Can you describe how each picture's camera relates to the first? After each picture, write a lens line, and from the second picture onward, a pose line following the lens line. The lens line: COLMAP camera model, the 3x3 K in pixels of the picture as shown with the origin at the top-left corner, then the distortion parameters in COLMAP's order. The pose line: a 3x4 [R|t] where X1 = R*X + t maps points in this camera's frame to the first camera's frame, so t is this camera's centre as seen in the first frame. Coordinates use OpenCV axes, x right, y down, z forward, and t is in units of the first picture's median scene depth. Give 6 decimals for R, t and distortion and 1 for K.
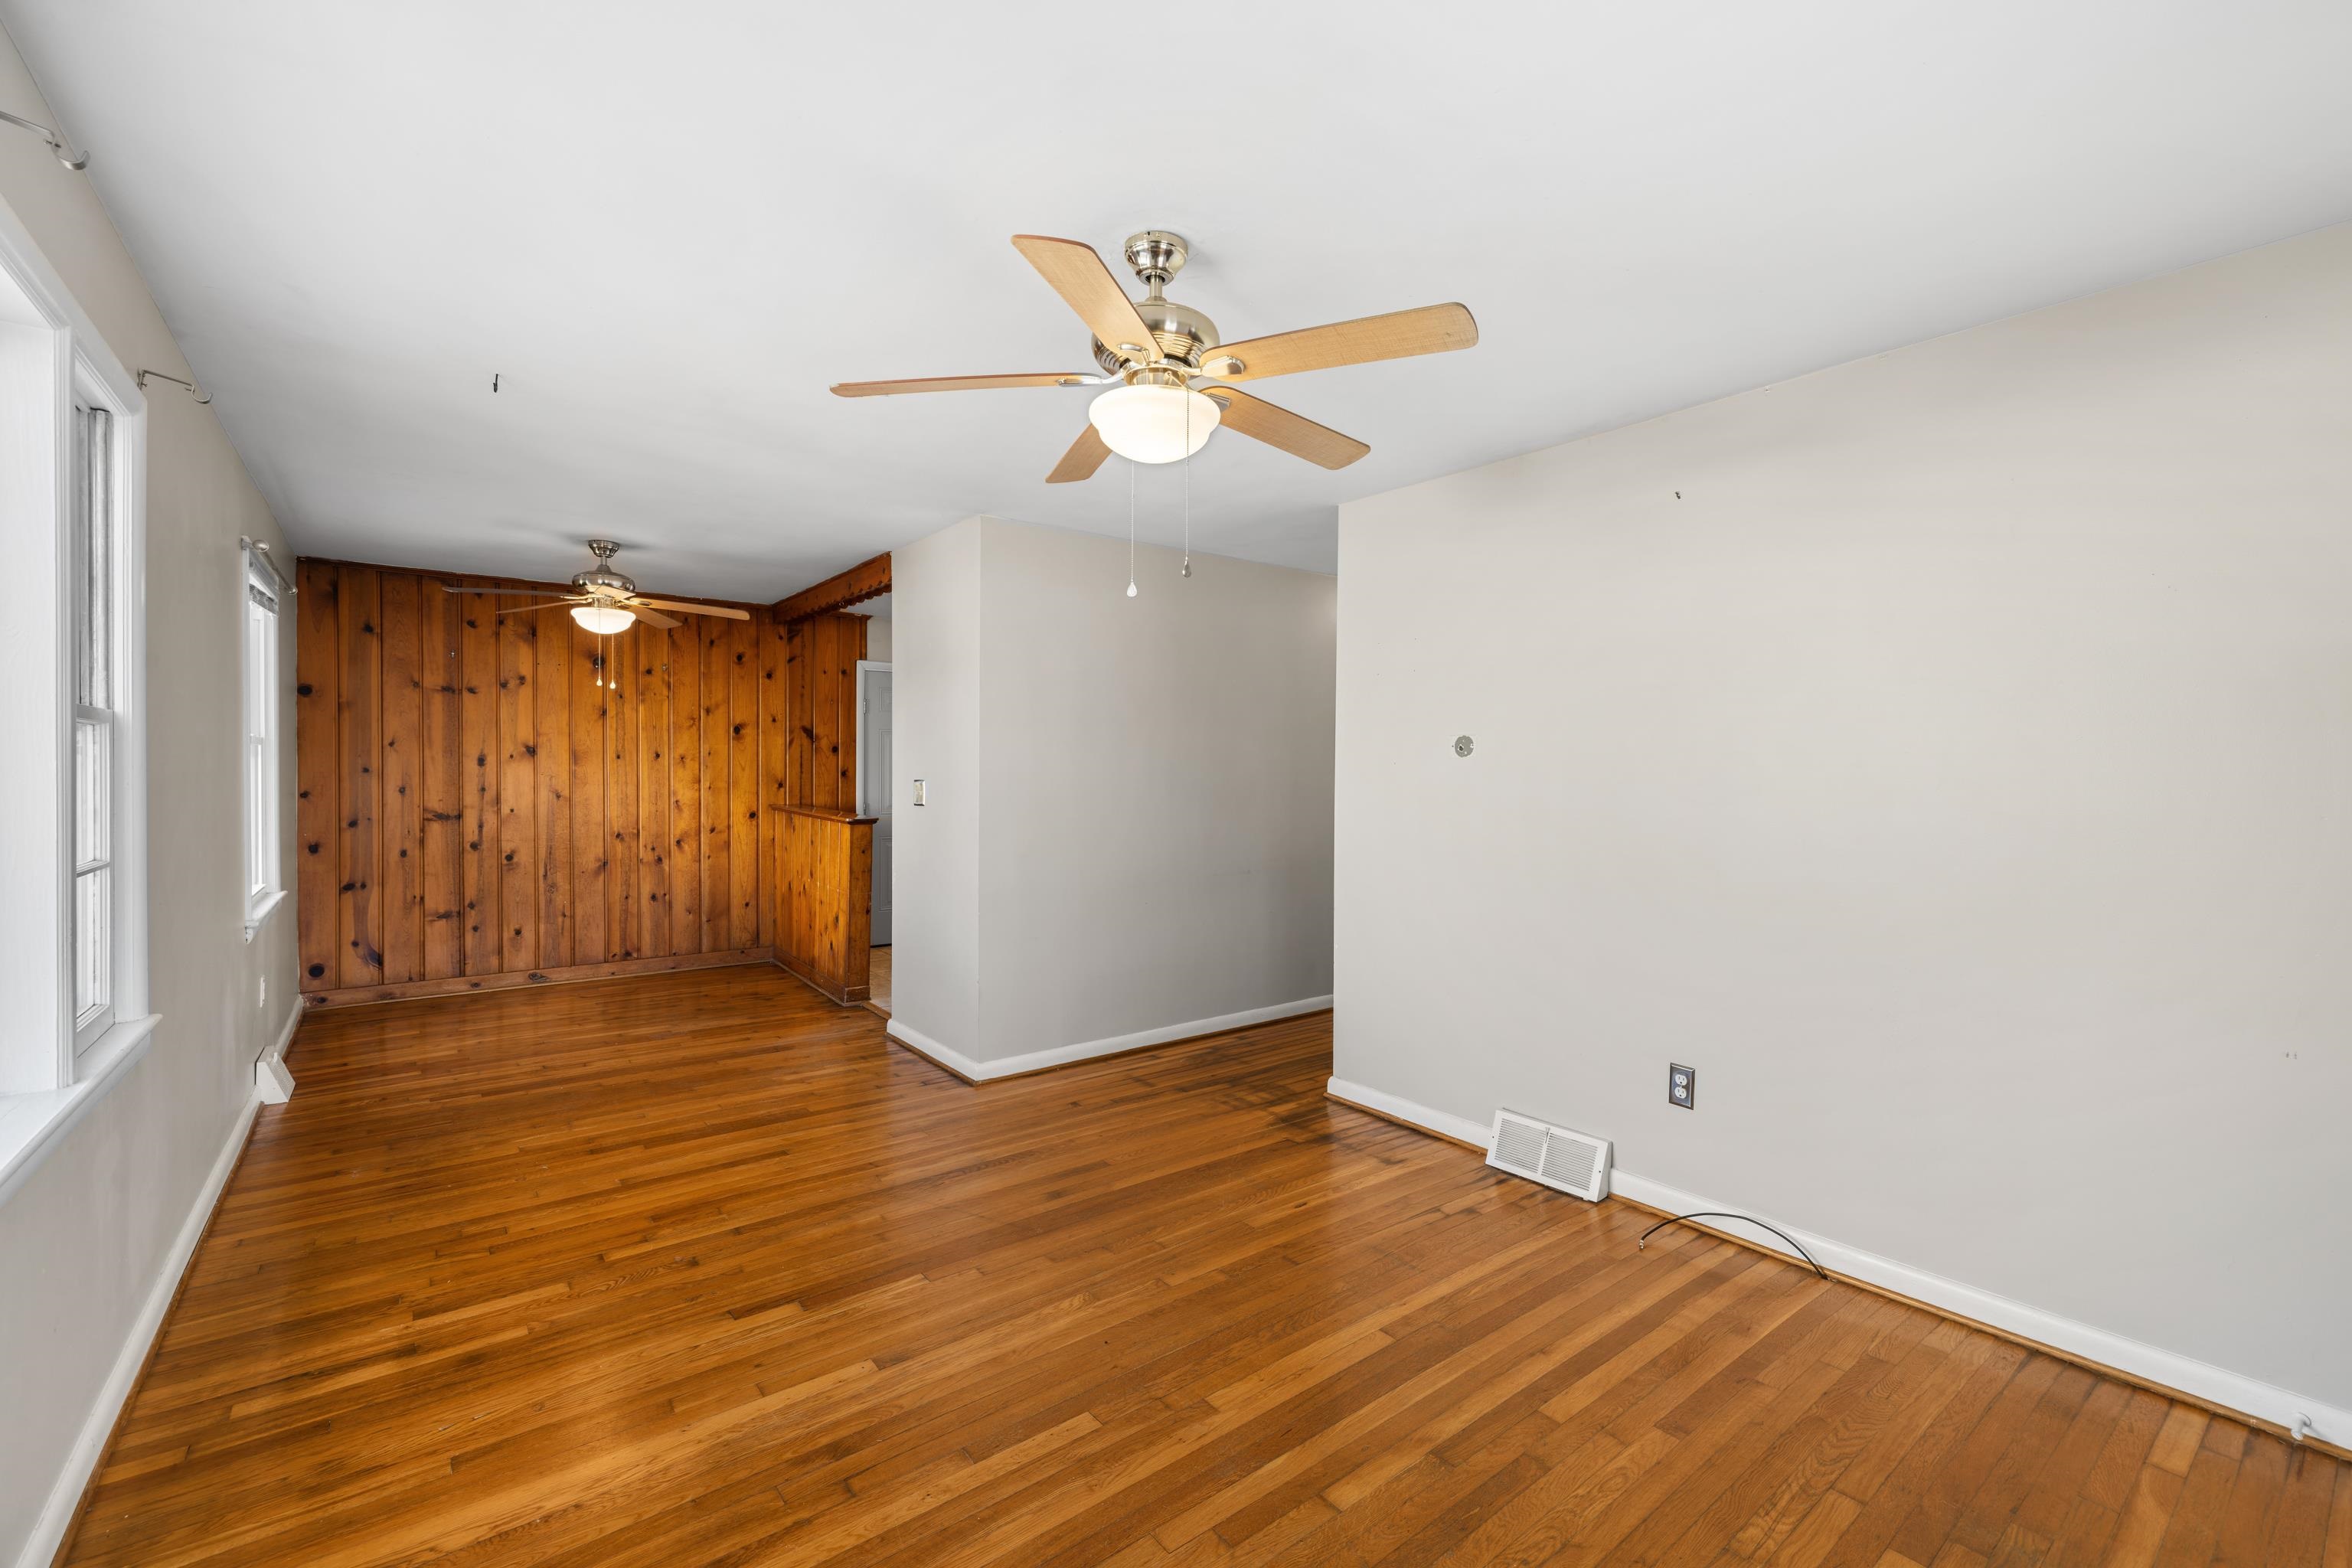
lens RADIAL K [[988.7, 0, 1181.4], [0, 988.7, 777.4], [0, 0, 1]] dist [-0.004048, 0.002455]
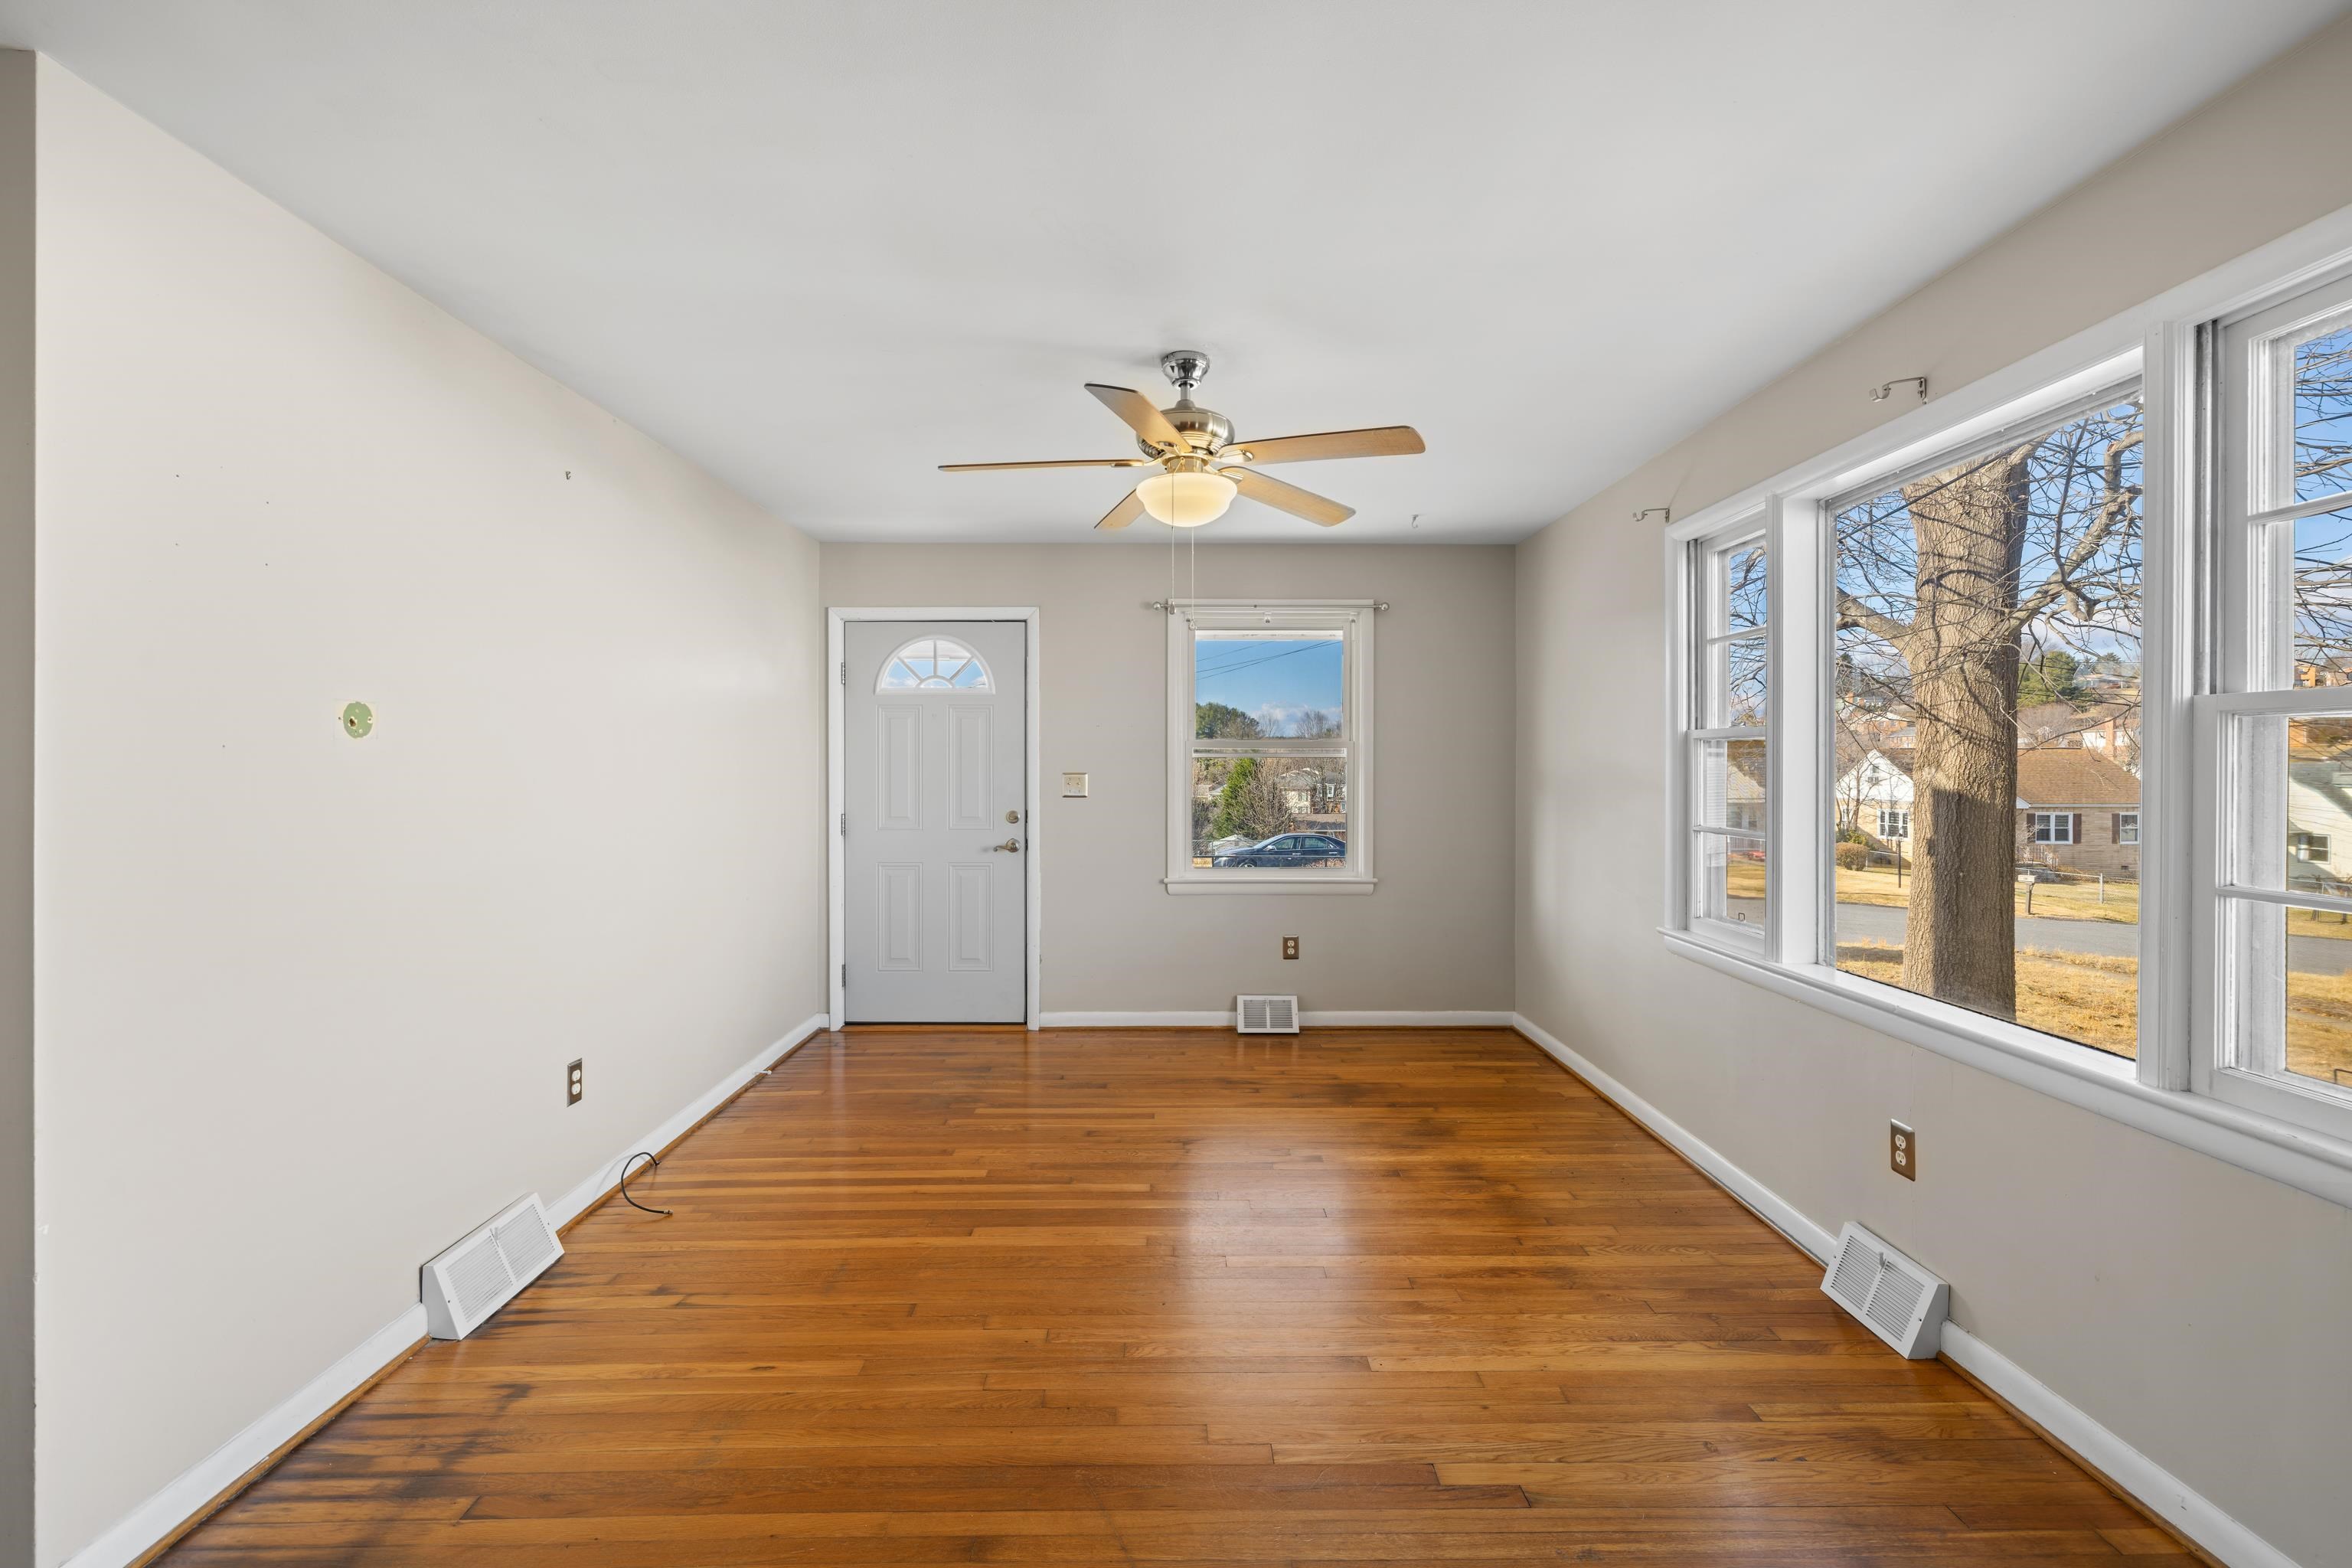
lens RADIAL K [[988.7, 0, 1183.3], [0, 988.7, 769.6], [0, 0, 1]] dist [-0.004048, 0.002455]
pose [[-0.797070, -0.010930, 0.603789, -0.722518], [-0.001019, 0.999859, 0.016756, -0.017240], [-0.603887, 0.012740, -0.796968, 1.817019]]
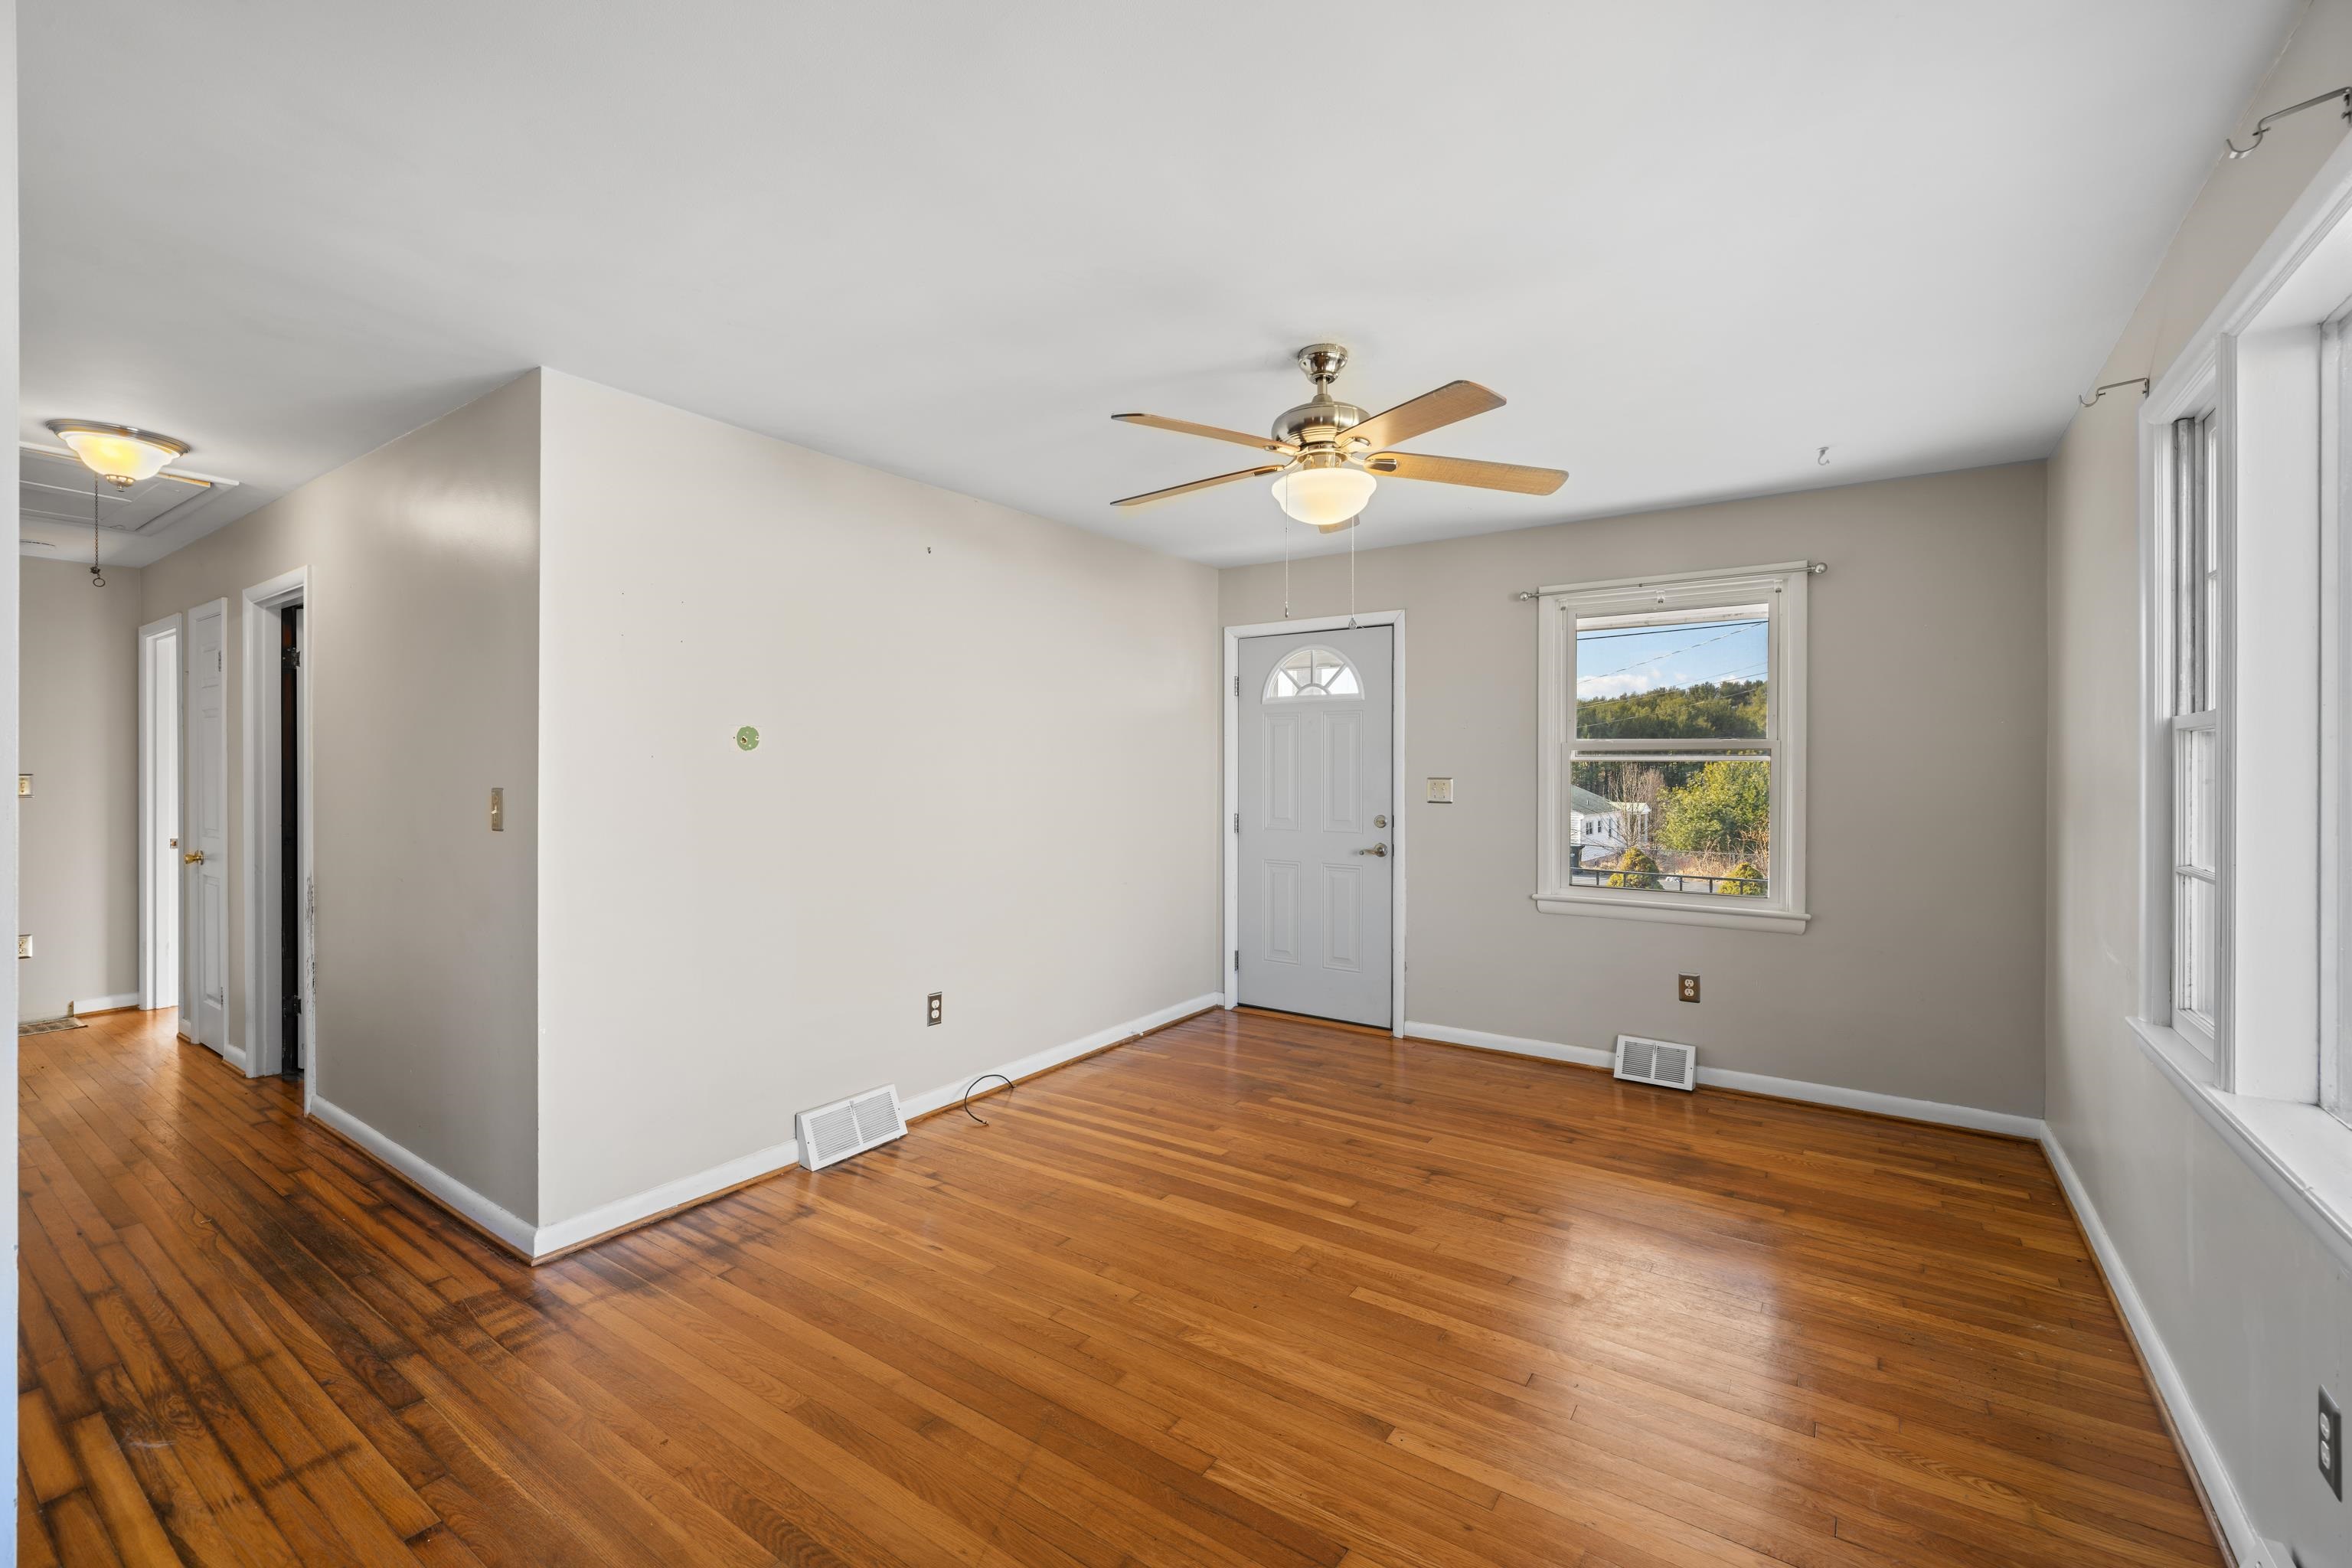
lens RADIAL K [[988.7, 0, 1181.8], [0, 988.7, 773.6], [0, 0, 1]] dist [-0.004048, 0.002455]
pose [[-0.296763, -0.012958, 0.954863, -1.053686], [0.004555, 0.999877, 0.014984, -0.016063], [-0.954940, 0.008796, -0.296667, 1.379898]]
